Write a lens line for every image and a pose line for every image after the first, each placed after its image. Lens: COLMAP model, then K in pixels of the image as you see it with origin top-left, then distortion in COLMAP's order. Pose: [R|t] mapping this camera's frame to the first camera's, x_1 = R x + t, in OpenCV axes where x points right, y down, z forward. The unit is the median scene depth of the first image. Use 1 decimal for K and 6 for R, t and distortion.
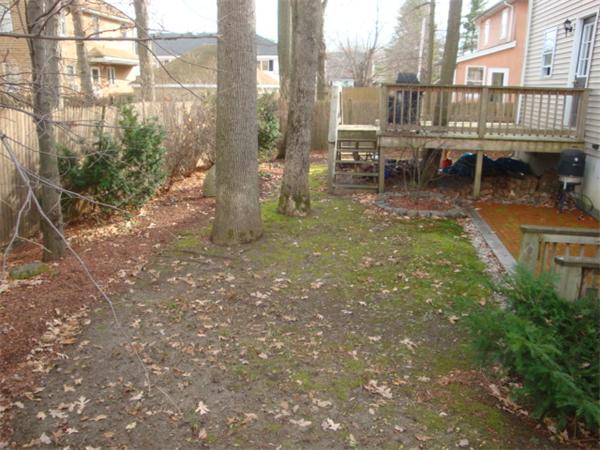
lens RADIAL K [[514.1, 0, 300.0], [0, 514.1, 225.0], [0, 0, 1]] dist [-0.175474, 0.192853]
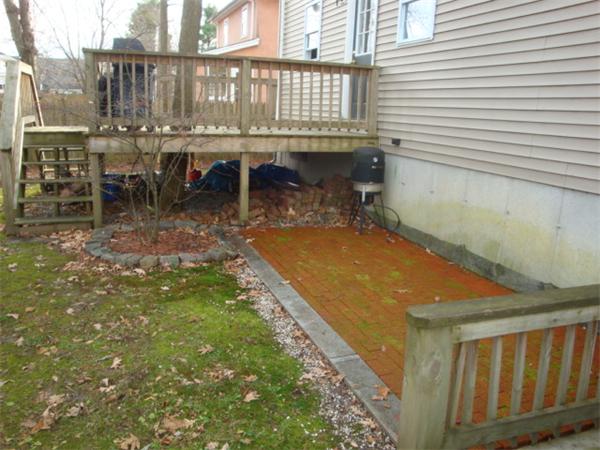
lens RADIAL K [[514.1, 0, 300.0], [0, 514.1, 225.0], [0, 0, 1]] dist [-0.175474, 0.192853]
pose [[0.880649, -0.085253, 0.466035, 0.097826], [0.098917, 0.995084, -0.004886, -0.042236], [-0.463328, 0.050402, 0.884753, 0.372816]]
